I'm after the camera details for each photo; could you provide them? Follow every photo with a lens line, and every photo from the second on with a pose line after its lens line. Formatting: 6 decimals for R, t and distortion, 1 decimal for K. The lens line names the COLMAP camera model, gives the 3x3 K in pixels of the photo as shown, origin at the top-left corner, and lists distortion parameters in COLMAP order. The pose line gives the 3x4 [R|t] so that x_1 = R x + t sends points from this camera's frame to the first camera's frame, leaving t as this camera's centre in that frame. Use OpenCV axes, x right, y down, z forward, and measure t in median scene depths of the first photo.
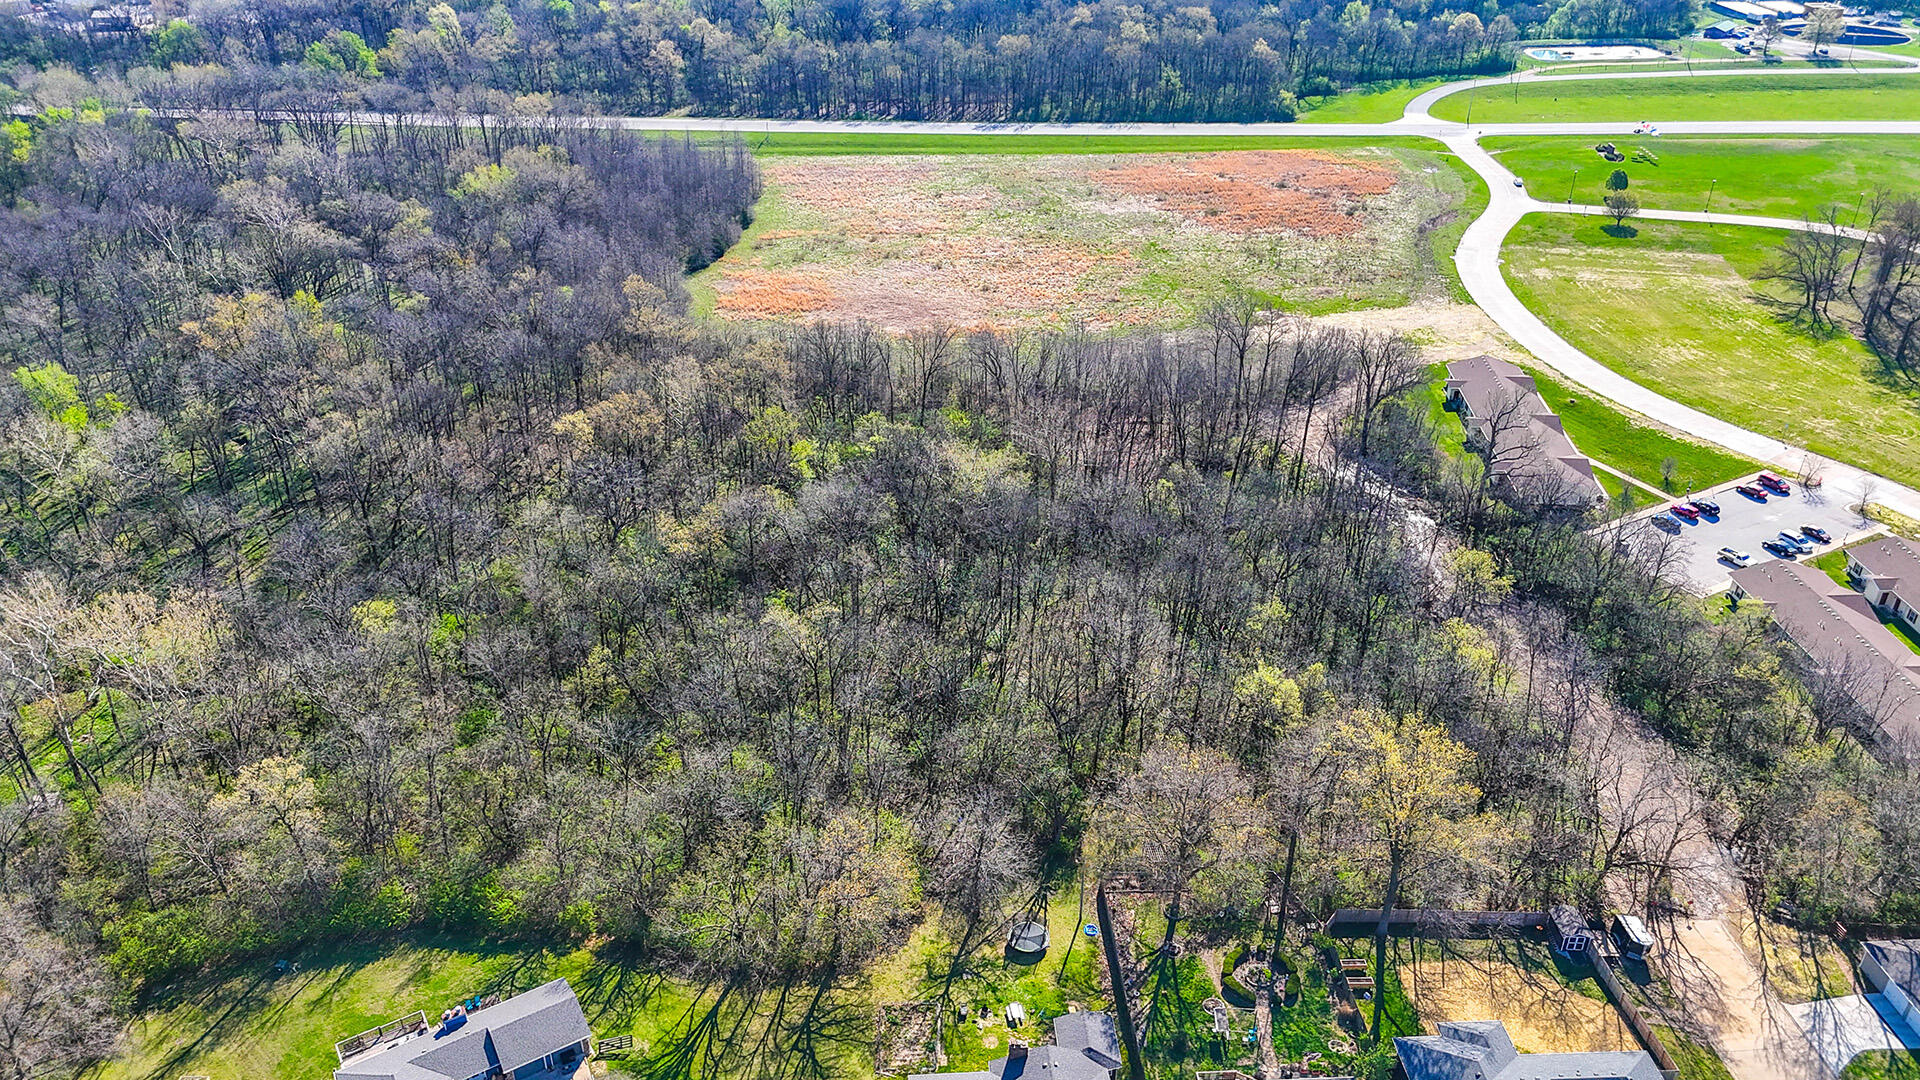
lens RADIAL K [[1408.9, 0, 960.5], [0, 1408.9, 543.9], [0, 0, 1]] dist [0.082885, -0.043768]
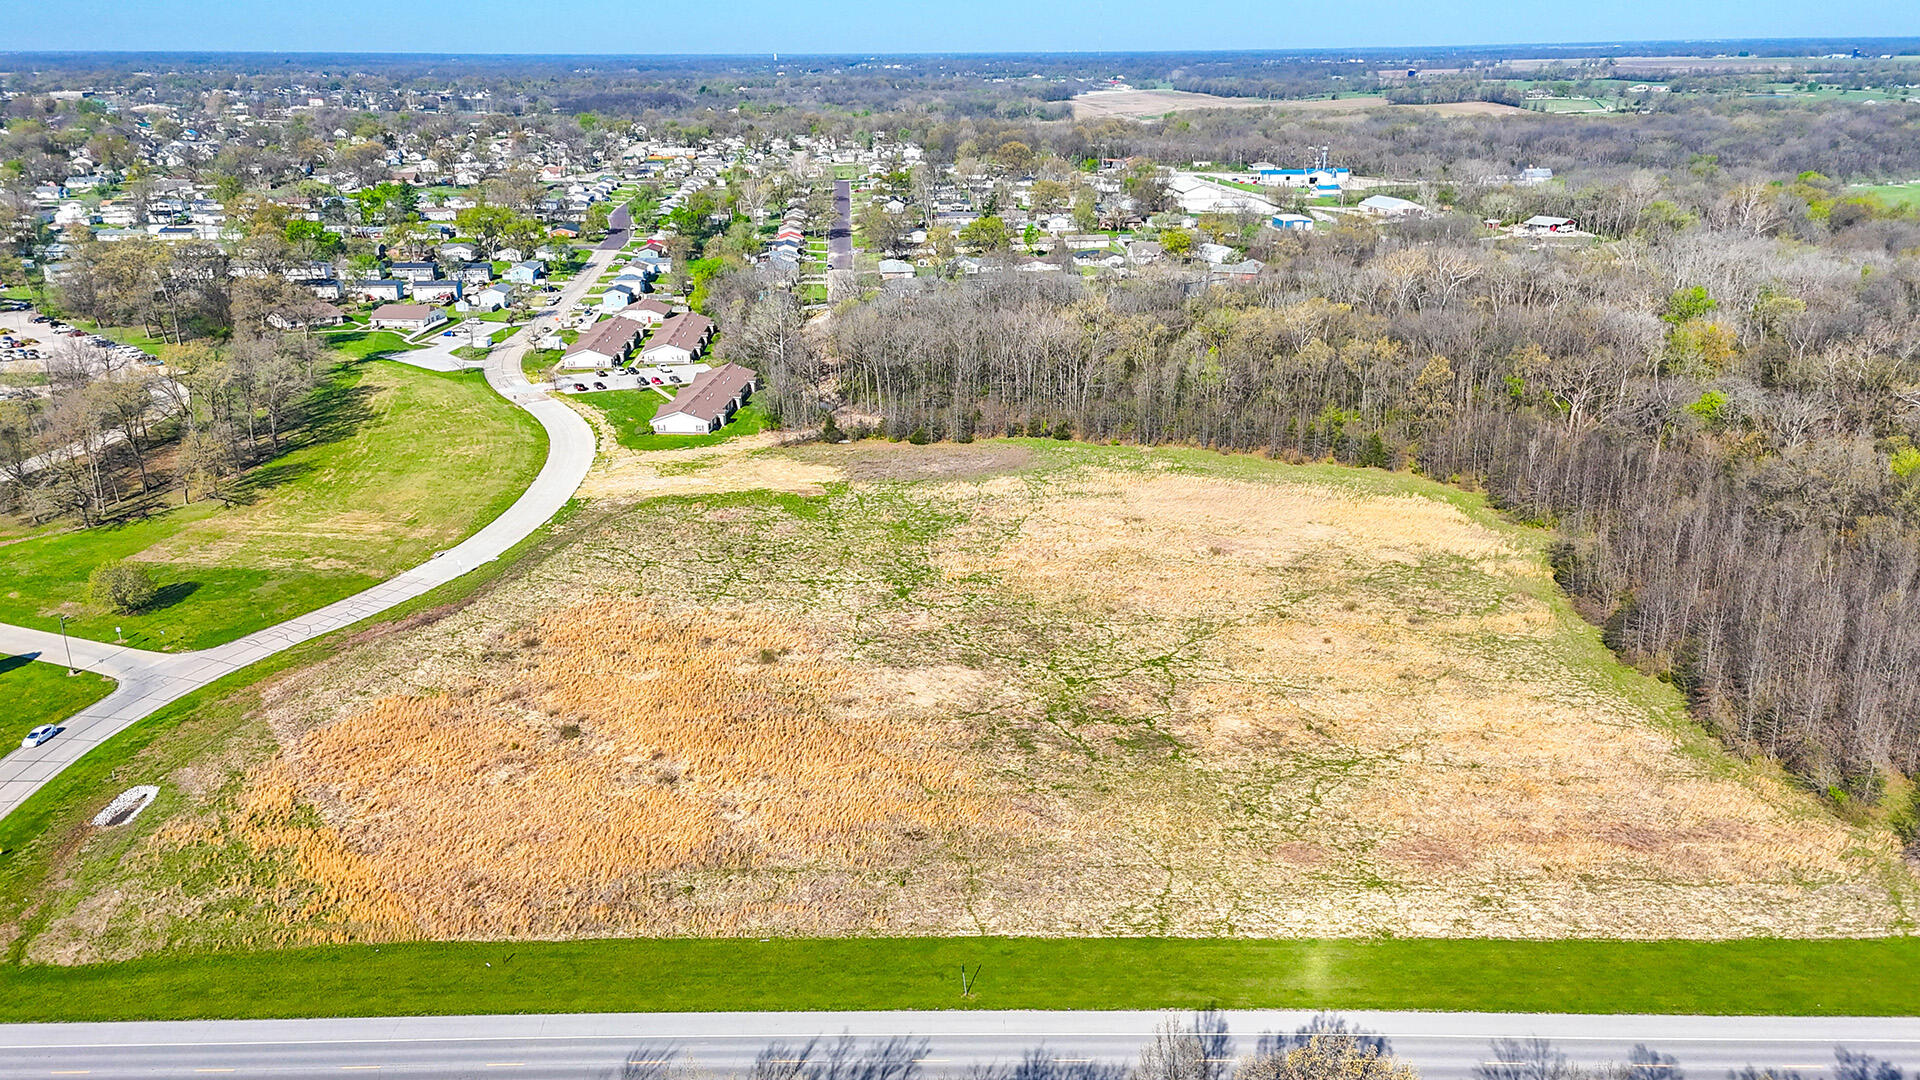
lens RADIAL K [[1408.9, 0, 958.3], [0, 1408.9, 548.7], [0, 0, 1]] dist [0.082885, -0.043768]
pose [[-0.999907, 0.011164, -0.007889, 0.166537], [0.001304, 0.652413, 0.757863, -1.024673], [0.013607, 0.757782, -0.652366, 2.022962]]
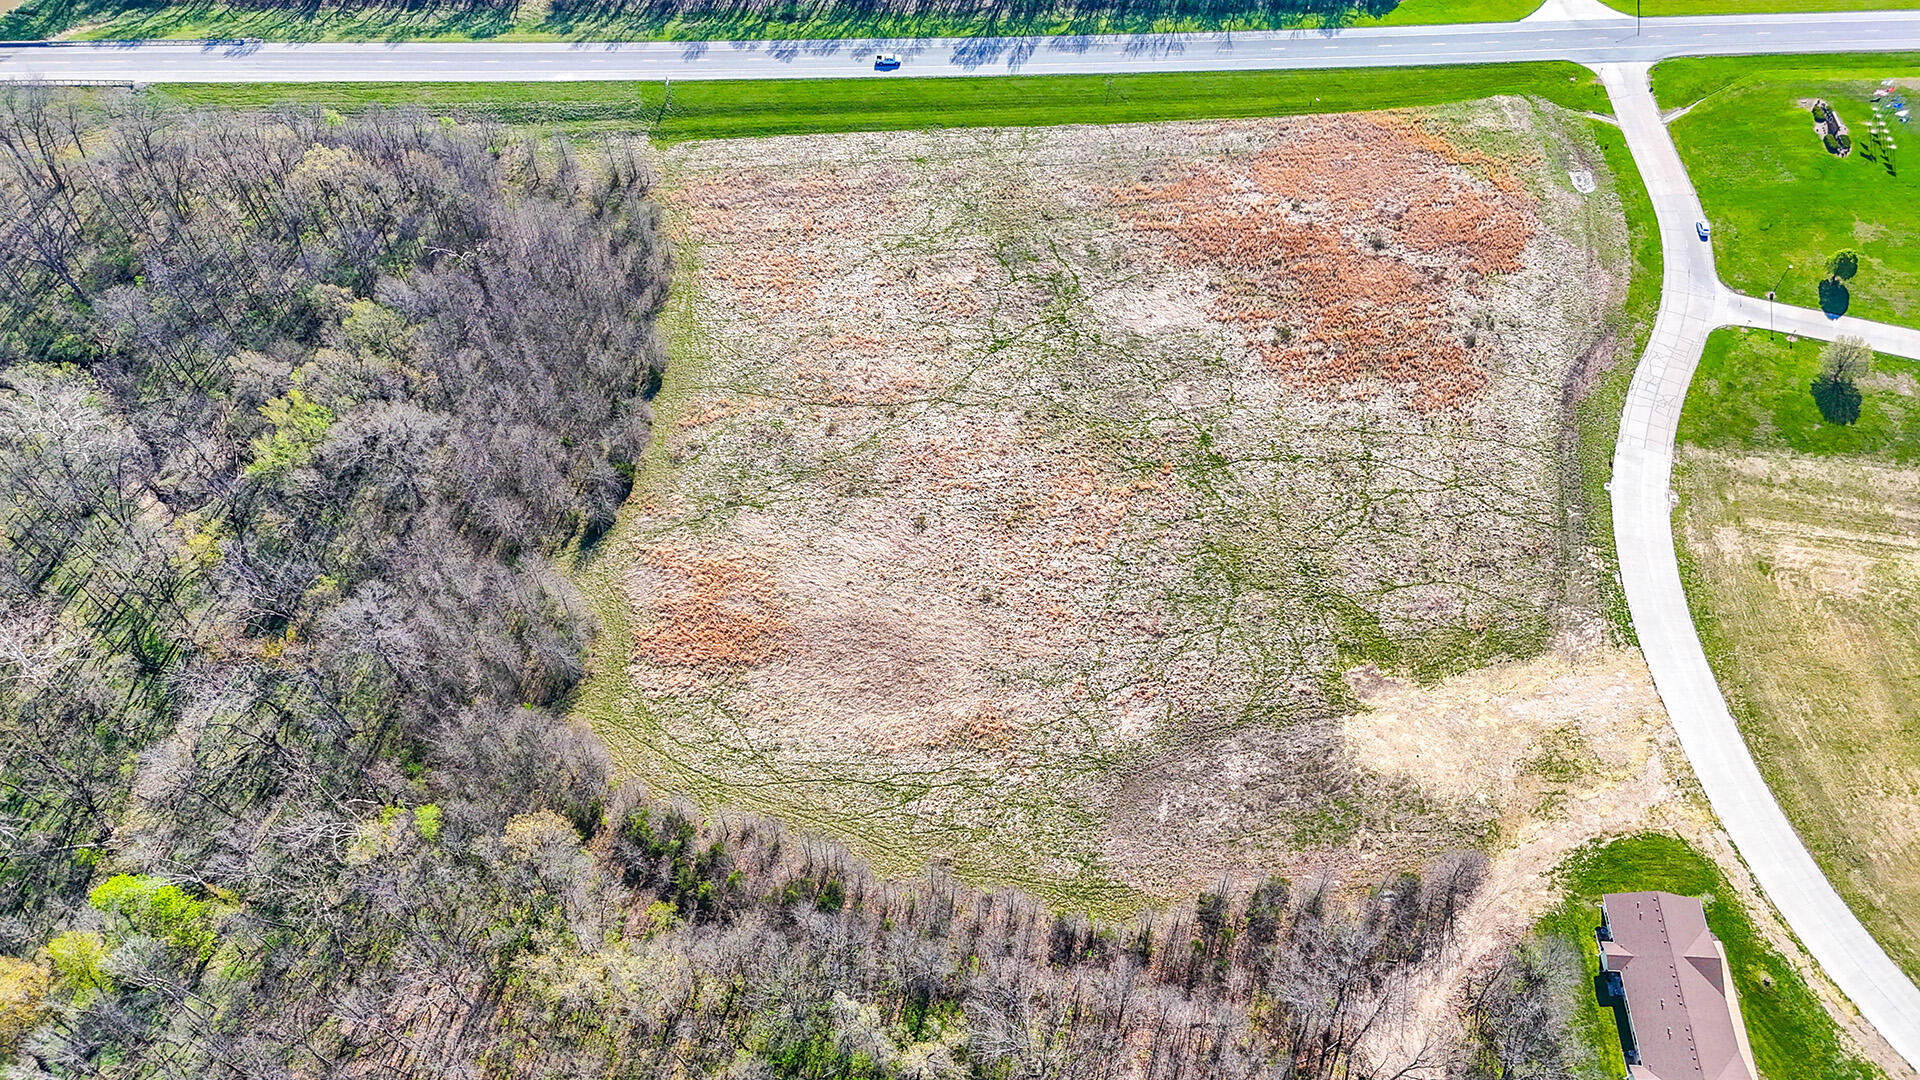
lens RADIAL K [[1408.9, 0, 958.5], [0, 1408.9, 549.0], [0, 0, 1]] dist [0.082885, -0.043768]
pose [[0.999357, -0.035716, 0.003227, 0.001785], [0.030746, 0.899640, 0.435549, -0.704267], [-0.018459, -0.435169, 0.900159, 0.439869]]
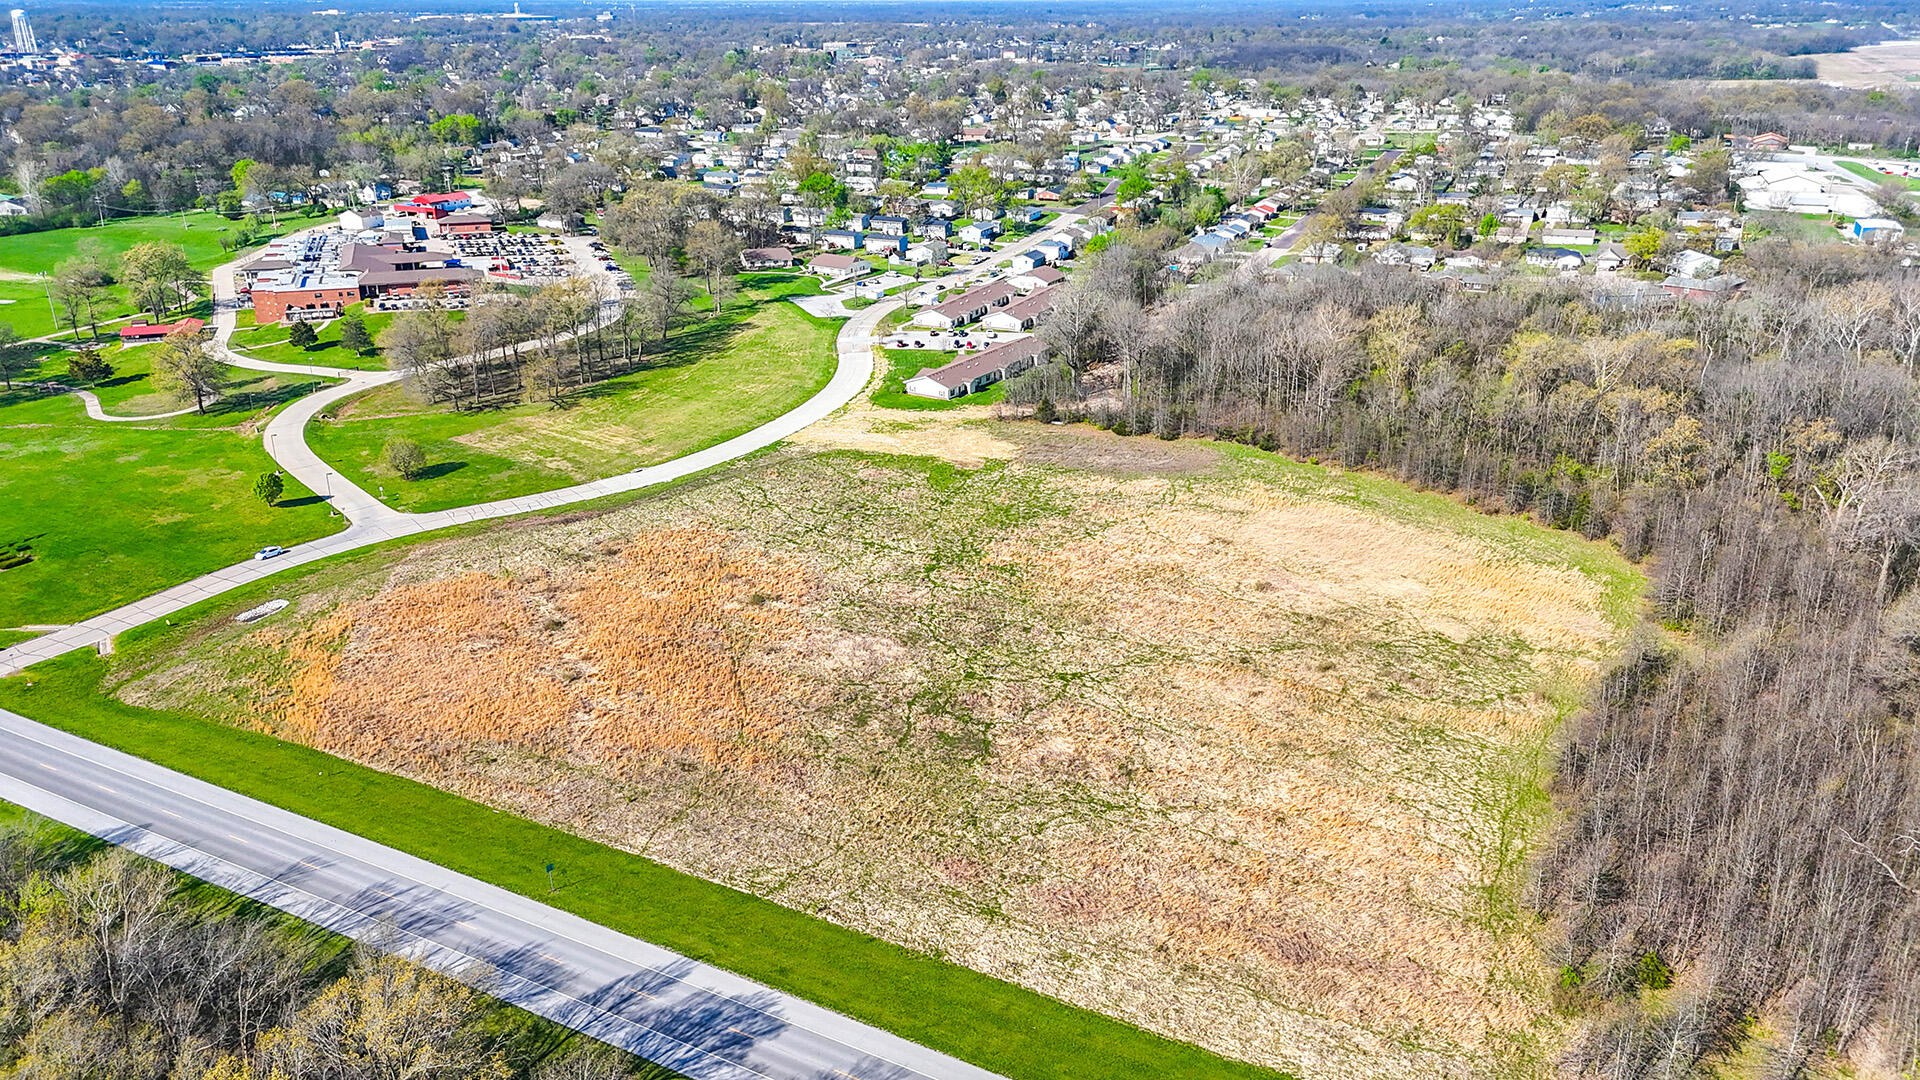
lens RADIAL K [[1408.9, 0, 958.8], [0, 1408.9, 548.0], [0, 0, 1]] dist [0.082885, -0.043768]
pose [[-0.886862, -0.163321, 0.432205, -0.252731], [0.234128, 0.647589, 0.725129, -1.037444], [-0.398320, 0.744281, -0.536085, 1.960137]]
